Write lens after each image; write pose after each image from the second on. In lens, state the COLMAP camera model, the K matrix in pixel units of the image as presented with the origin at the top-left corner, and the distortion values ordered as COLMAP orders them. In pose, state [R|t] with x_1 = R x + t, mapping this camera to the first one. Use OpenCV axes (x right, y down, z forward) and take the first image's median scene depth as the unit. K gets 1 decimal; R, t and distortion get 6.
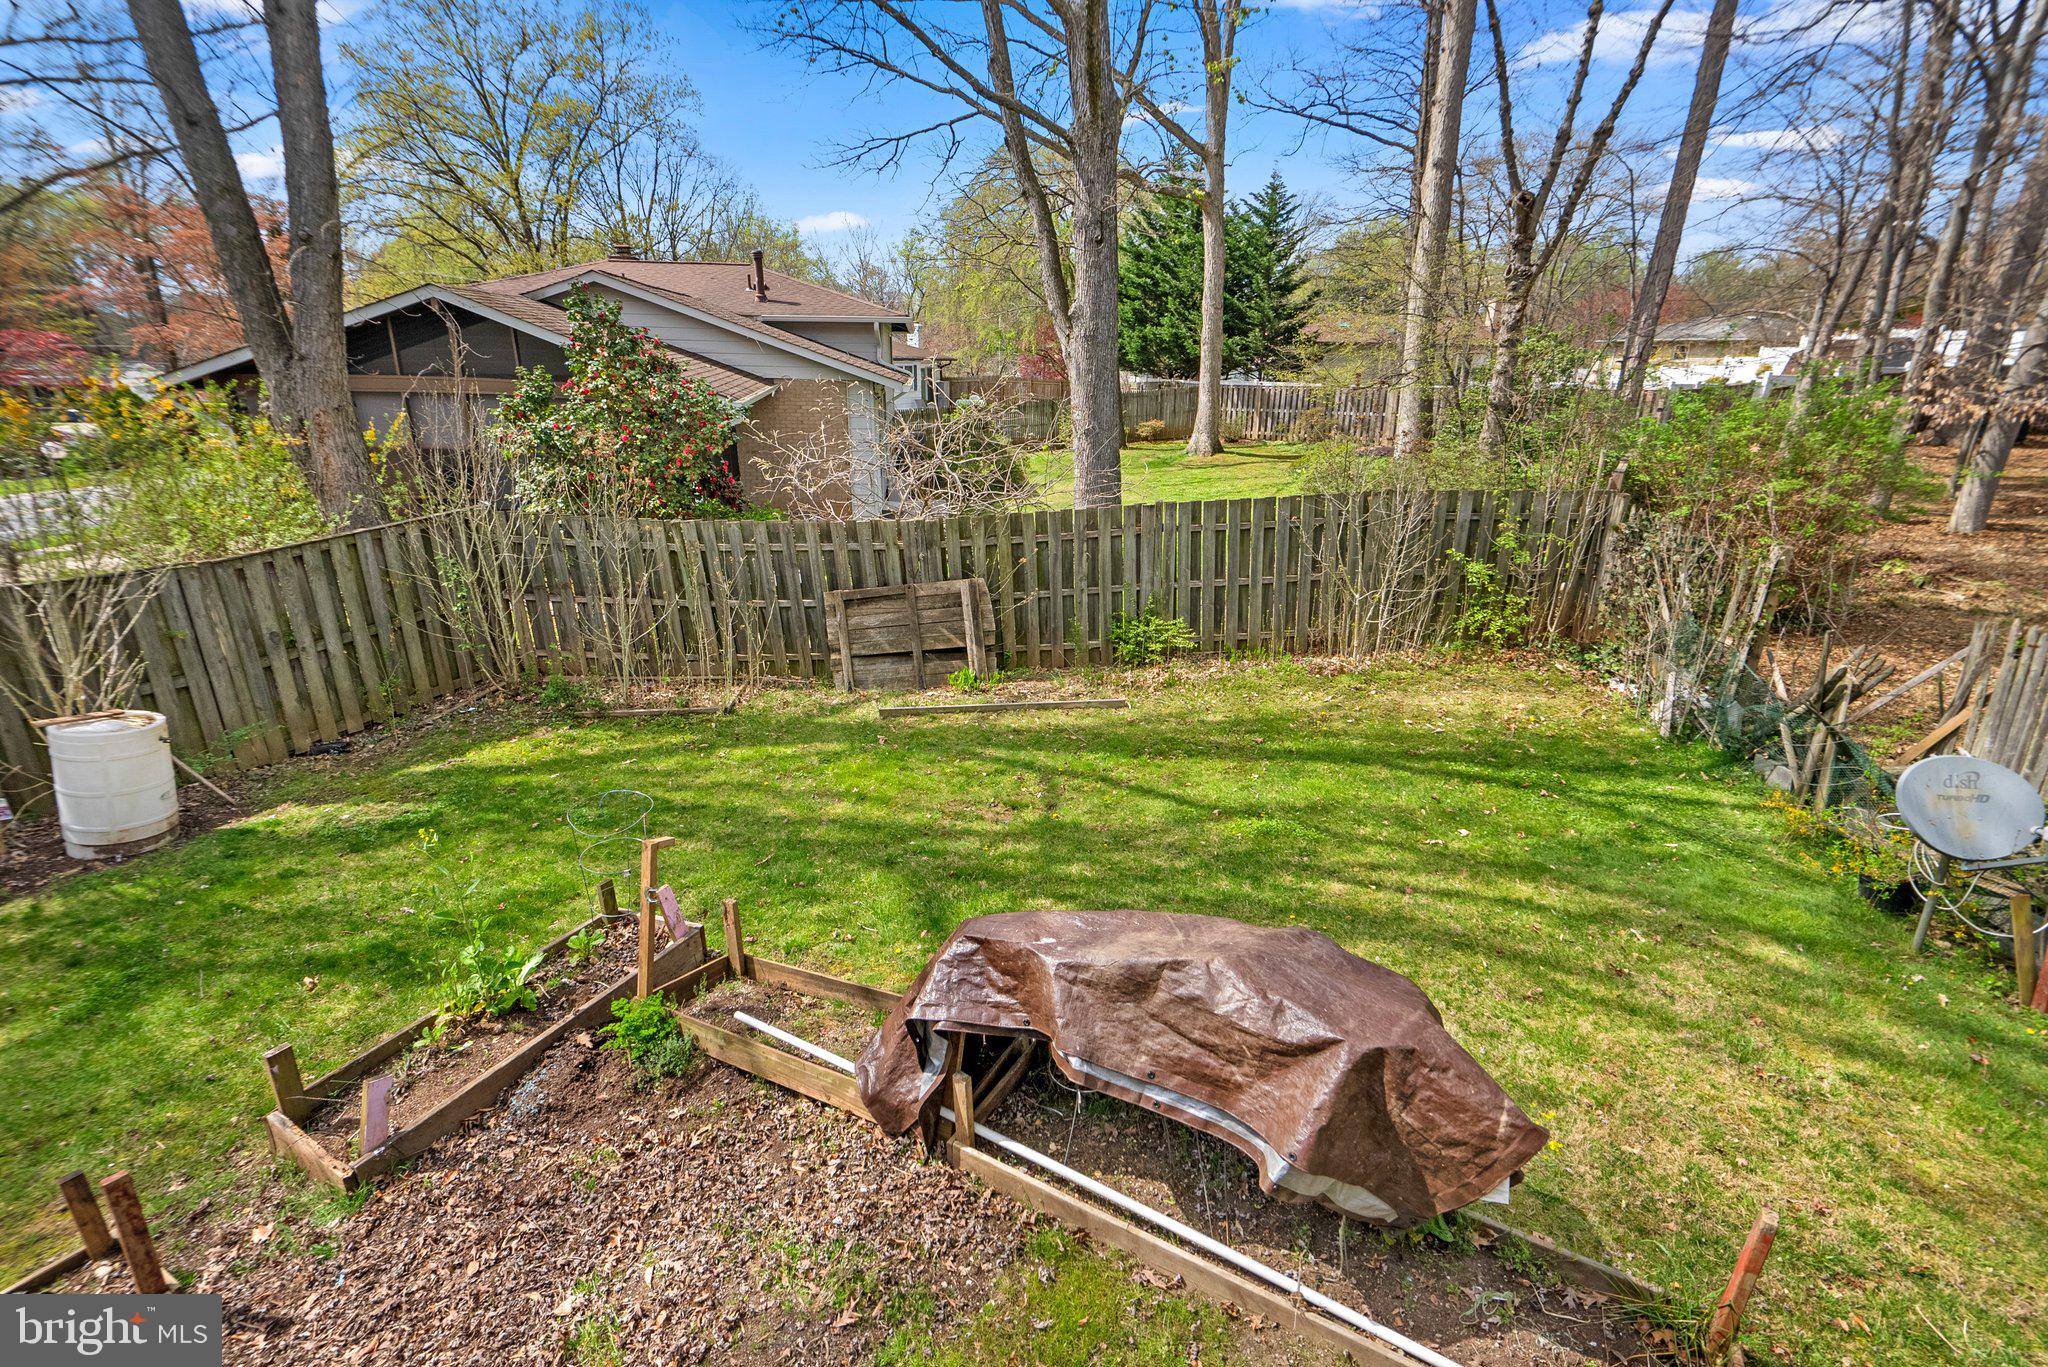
lens RADIAL K [[877.9, 0, 1024.0], [0, 877.9, 683.5], [0, 0, 1]] dist [0.004767, 0.000242]
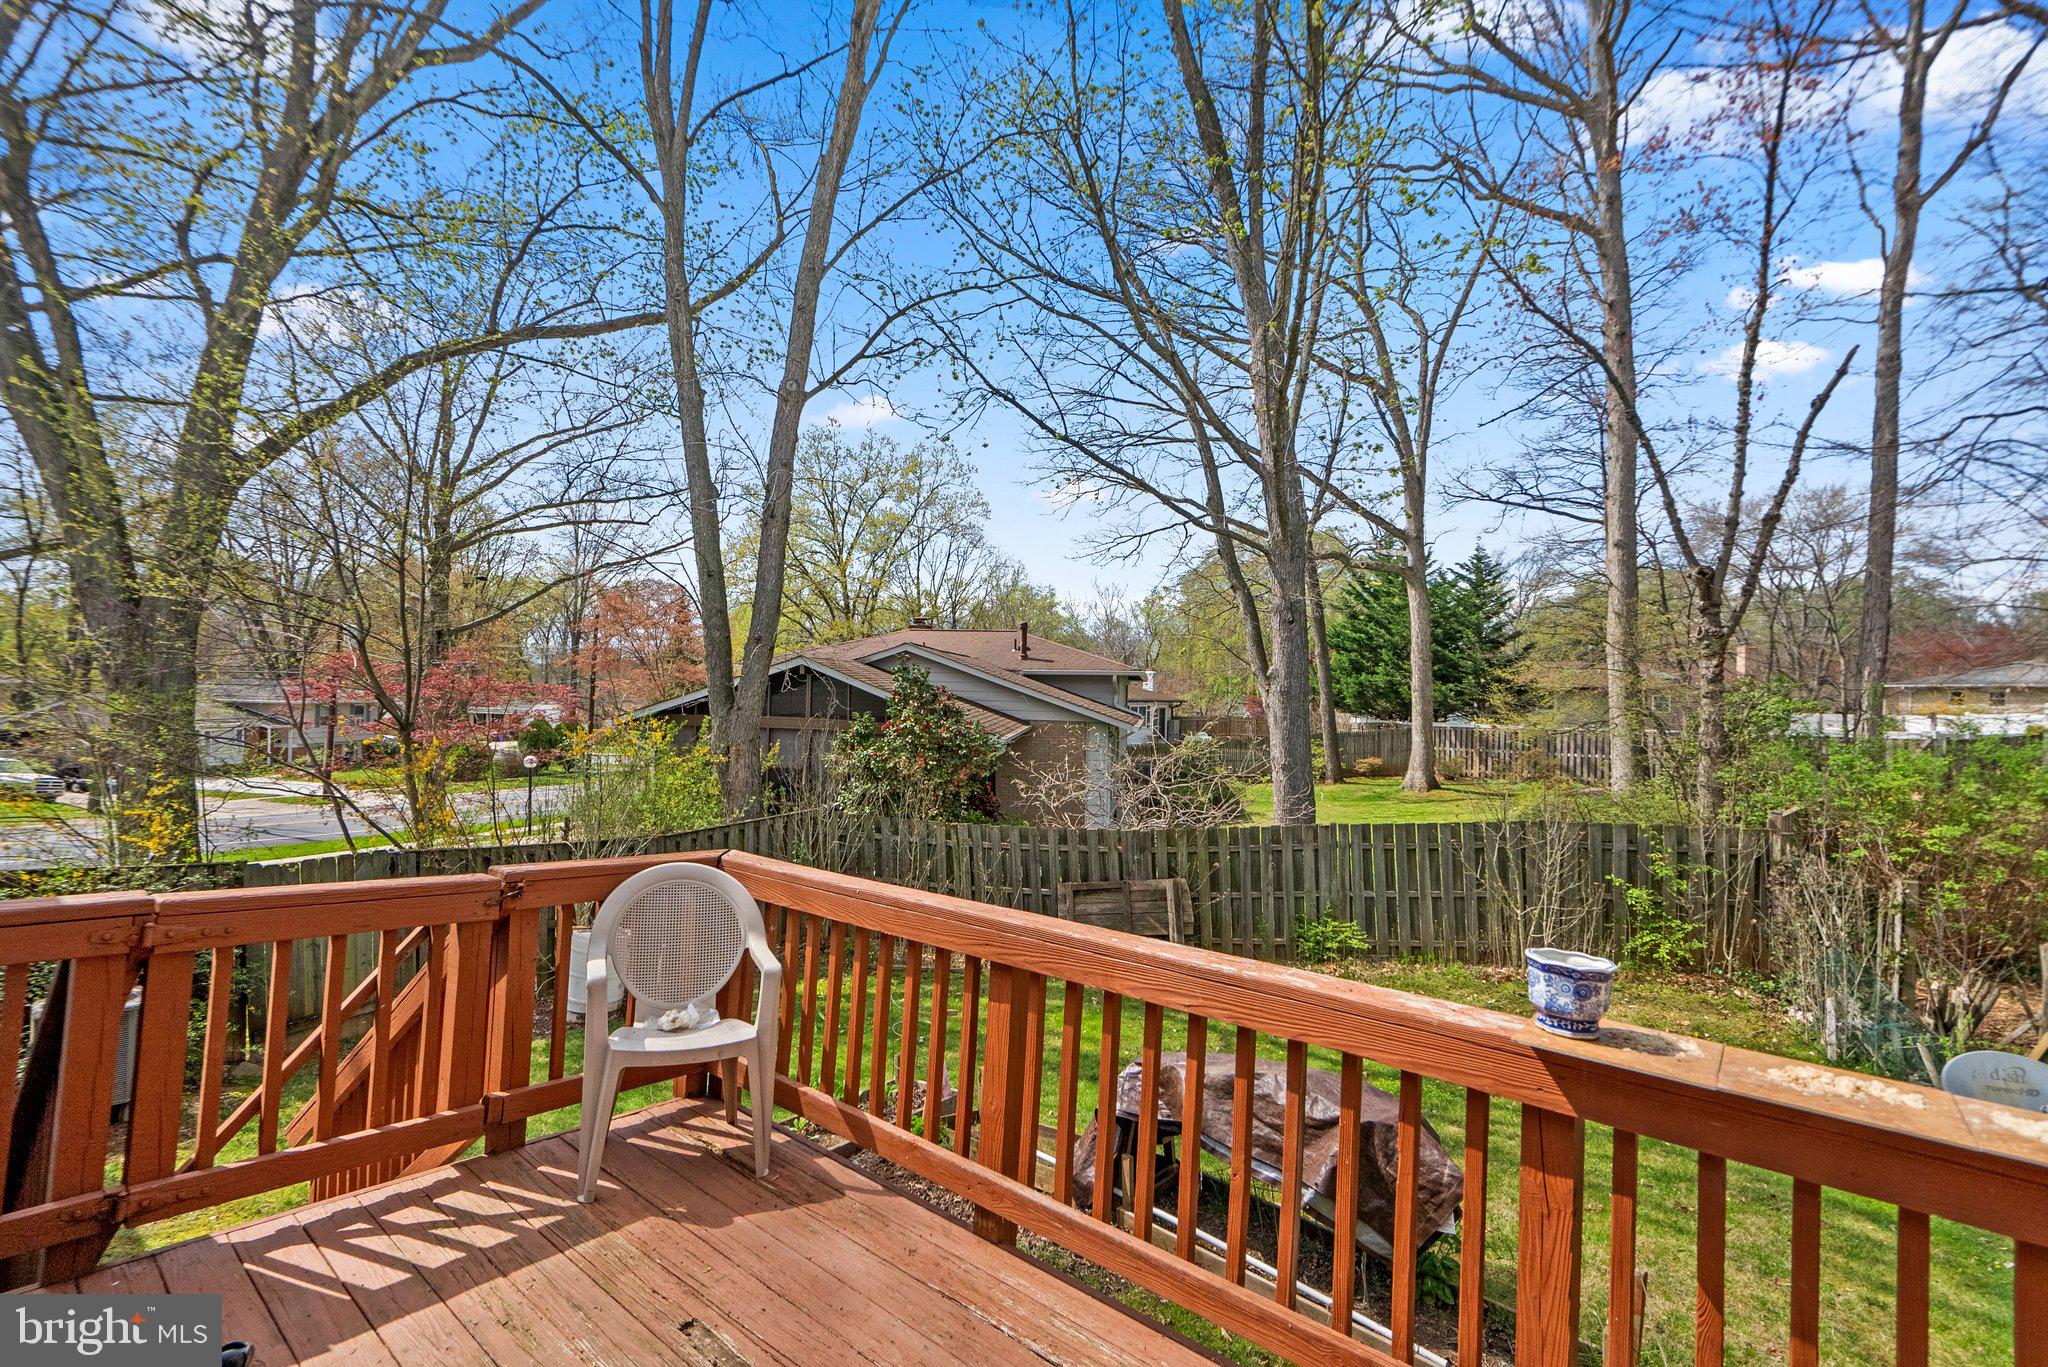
lens RADIAL K [[986.9, 0, 996.1], [0, 986.9, 677.7], [0, 0, 1]] dist [0.005066, 0.000475]
pose [[0.960679, -0.002729, -0.277647, 0.060404], [-0.096421, 0.934445, -0.342806, 0.083899], [0.260381, 0.356097, 0.897439, -0.298201]]
